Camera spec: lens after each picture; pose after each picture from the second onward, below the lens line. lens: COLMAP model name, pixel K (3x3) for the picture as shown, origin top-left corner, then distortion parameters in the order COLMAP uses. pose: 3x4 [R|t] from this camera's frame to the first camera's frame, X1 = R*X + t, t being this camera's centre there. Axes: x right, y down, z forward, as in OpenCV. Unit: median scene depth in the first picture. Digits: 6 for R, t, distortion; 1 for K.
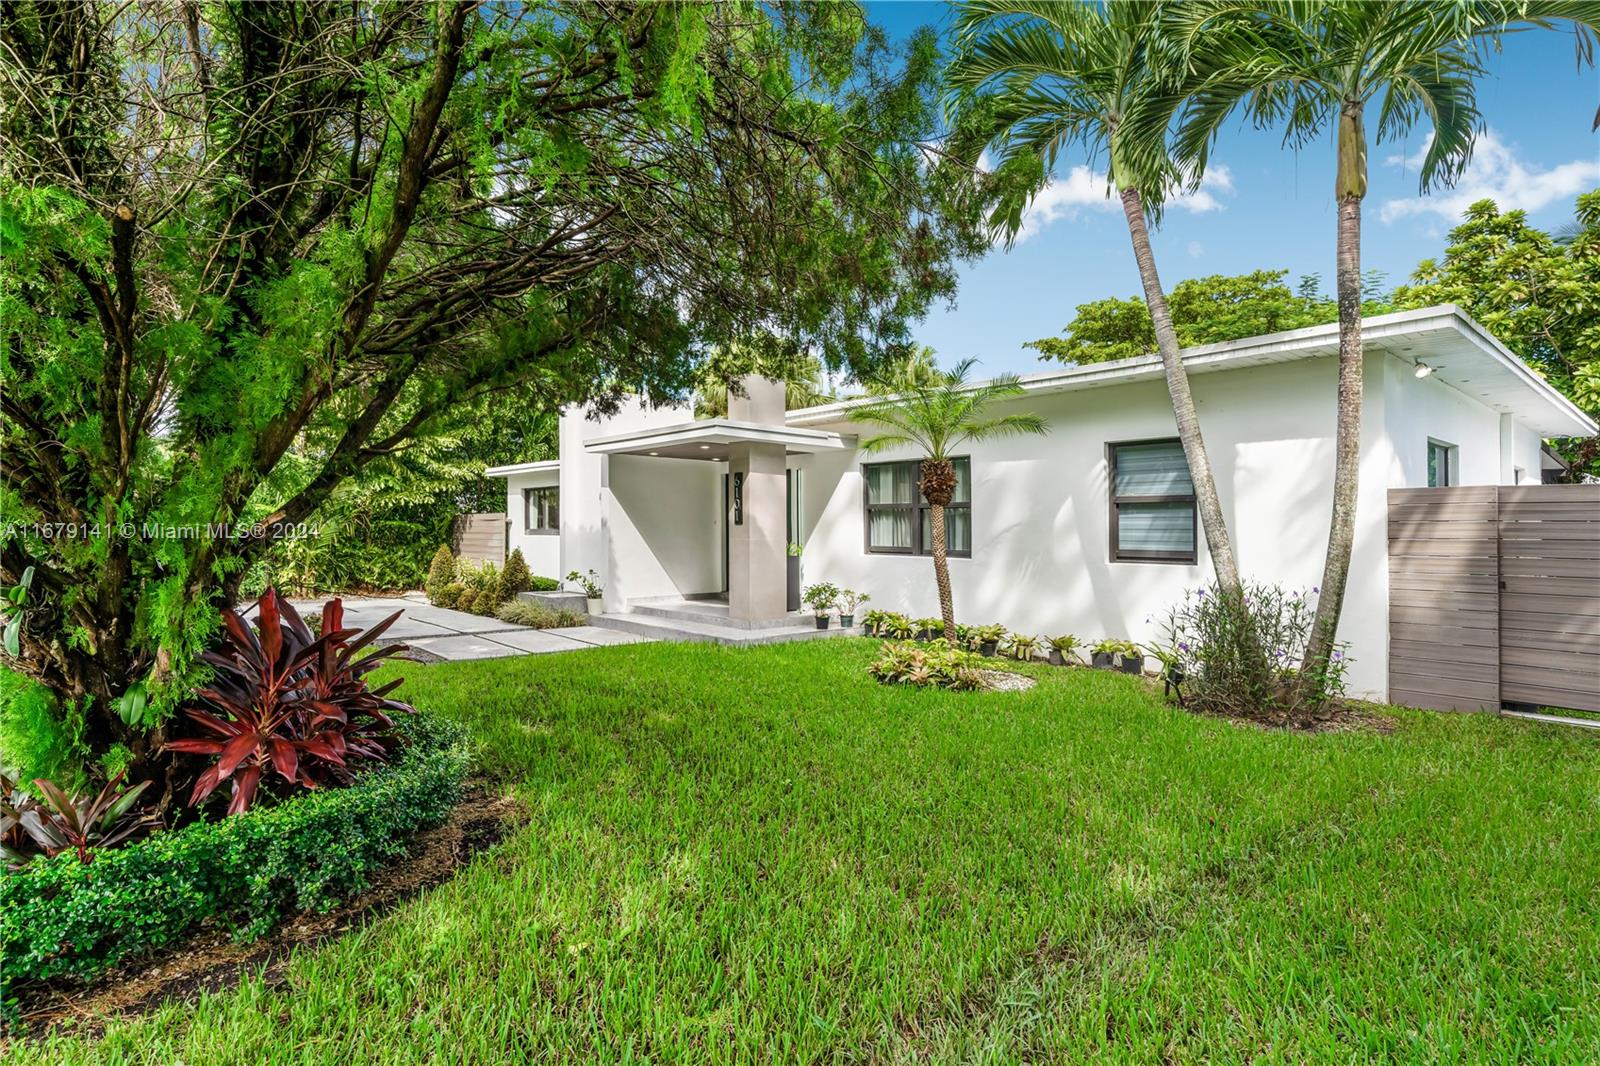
lens RADIAL K [[837.5, 0, 807.8], [0, 837.5, 534.5], [0, 0, 1]] dist [0.009789, 0.000251]
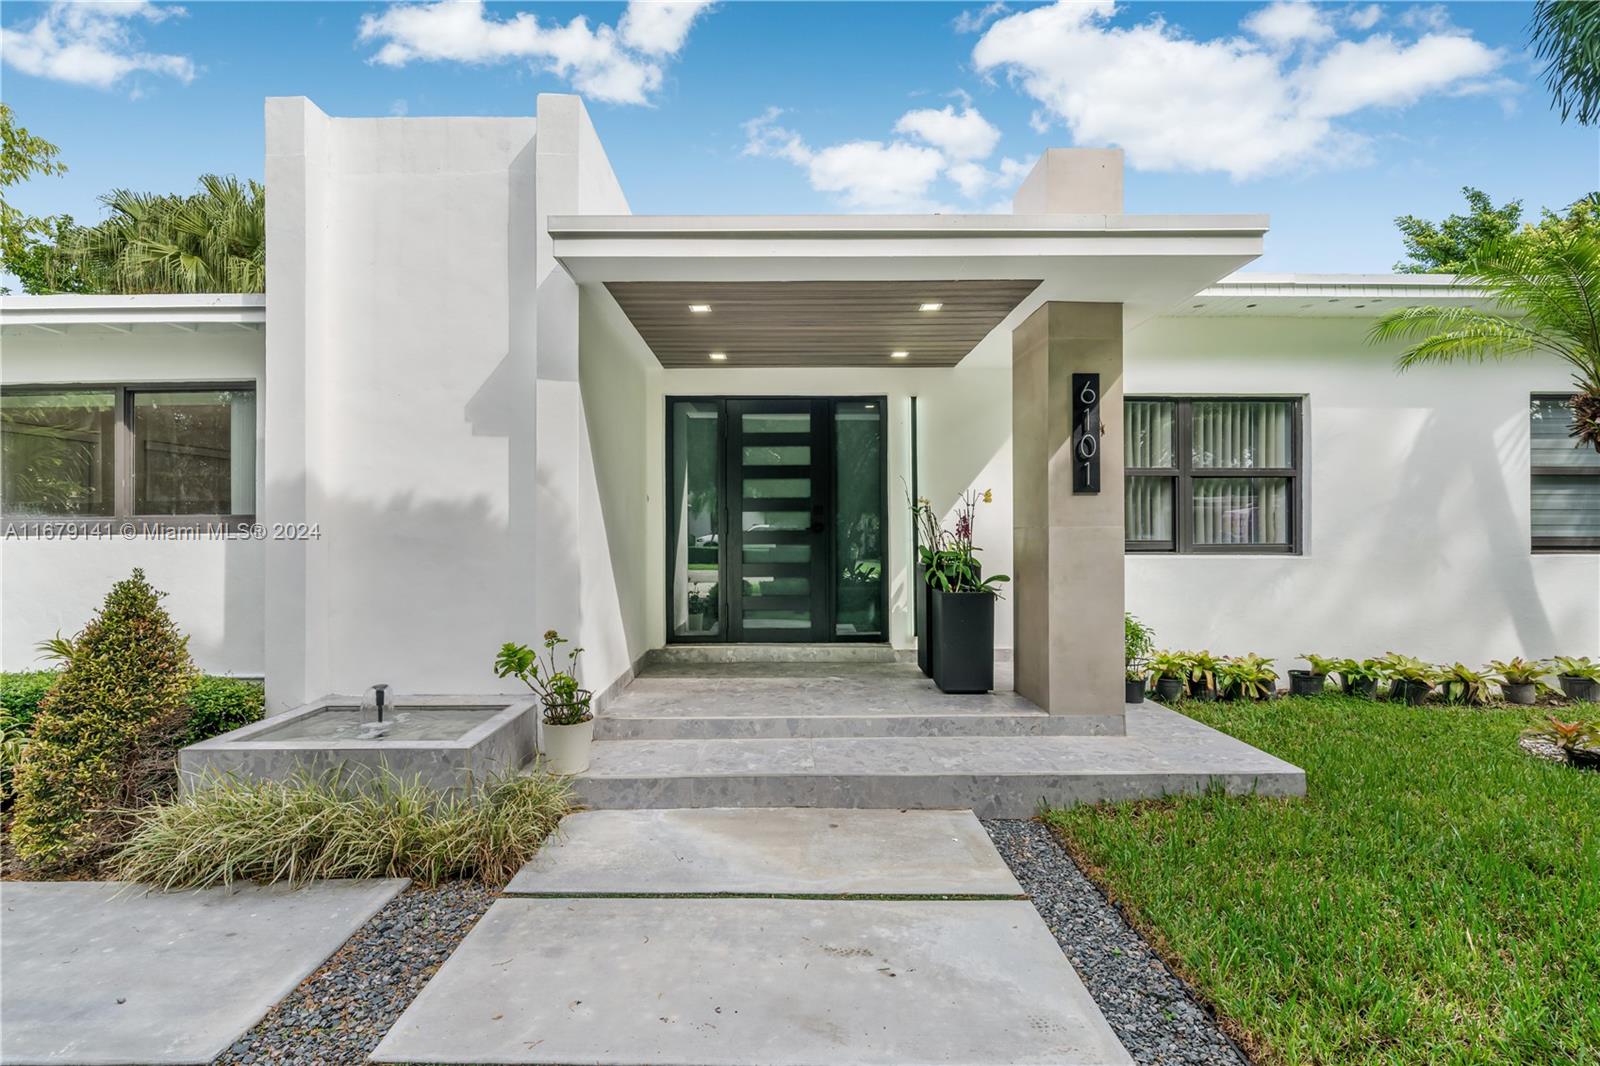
lens RADIAL K [[776.0, 0, 794.7], [0, 776.0, 530.9], [0, 0, 1]] dist [0.000186, -0.000001]
pose [[0.655394, -0.006656, 0.755258, -0.321326], [0.010145, 0.999949, 0.000008, 0.003515], [-0.755219, 0.007657, 0.655428, 0.567997]]
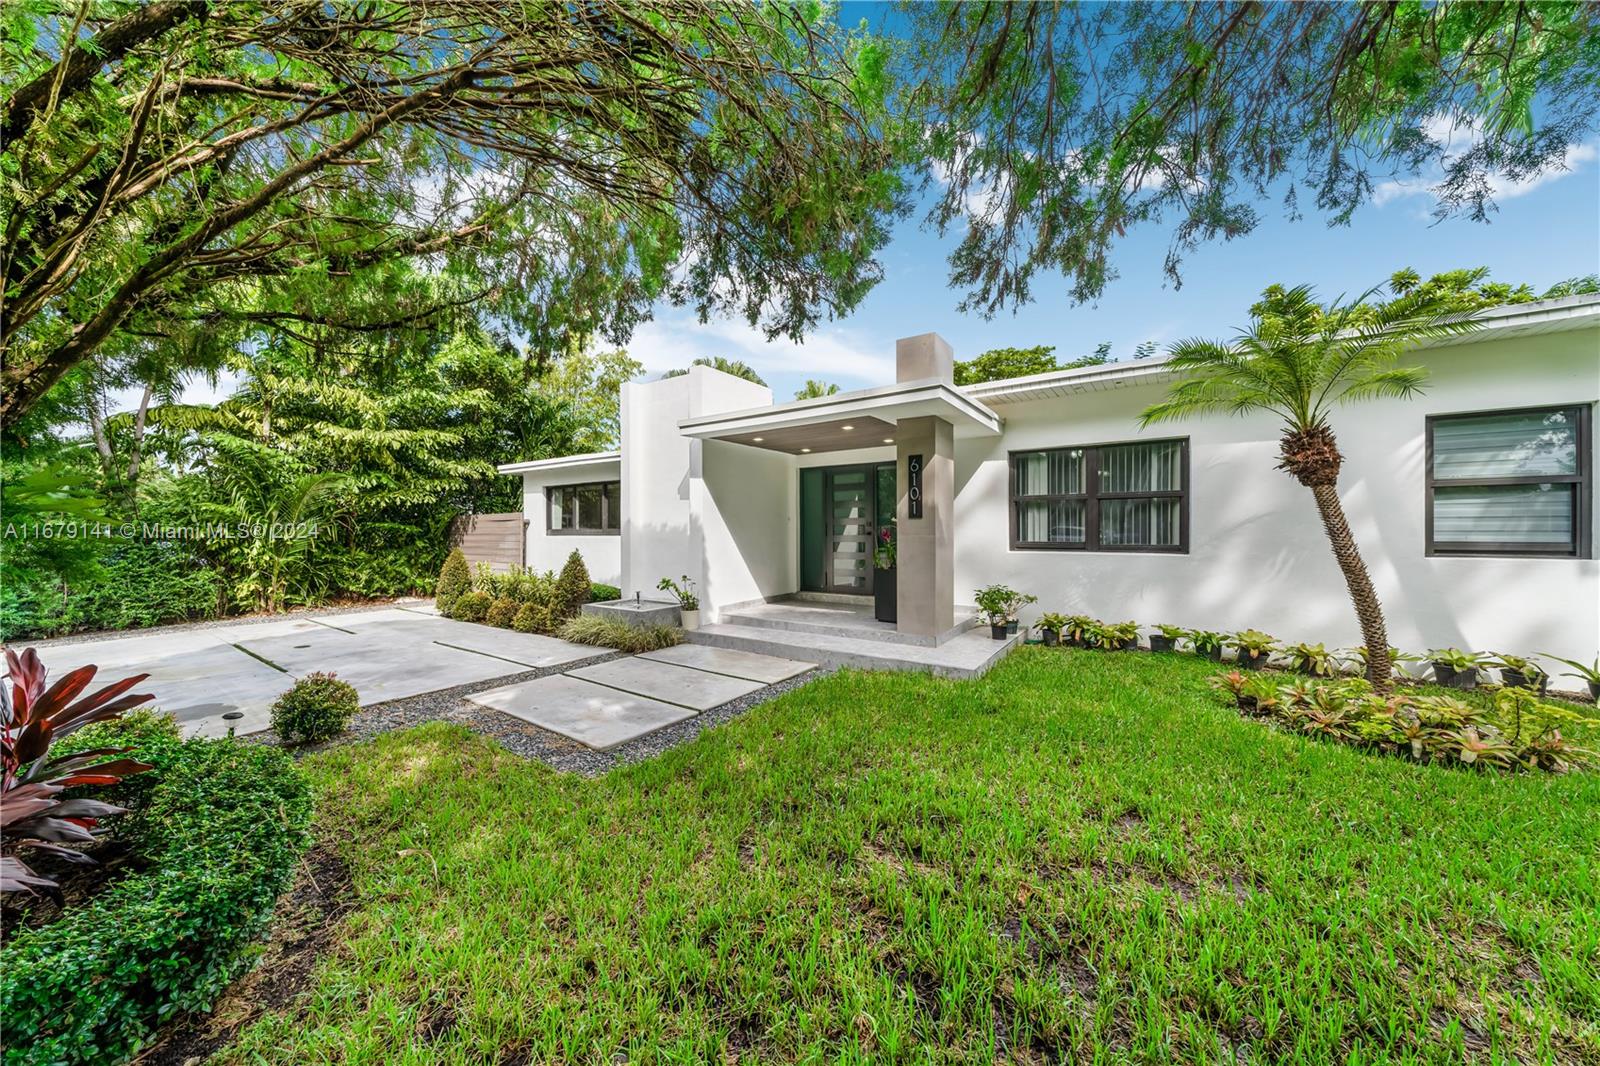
lens RADIAL K [[550.1, 0, 782.5], [0, 550.1, 526.6], [0, 0, 1]] dist [0.000166, 0.000122]
pose [[0.973562, -0.012095, 0.228102, -0.220999], [0.014257, 0.999868, -0.007832, -0.001081], [-0.227977, 0.010877, 0.973606, 0.337824]]
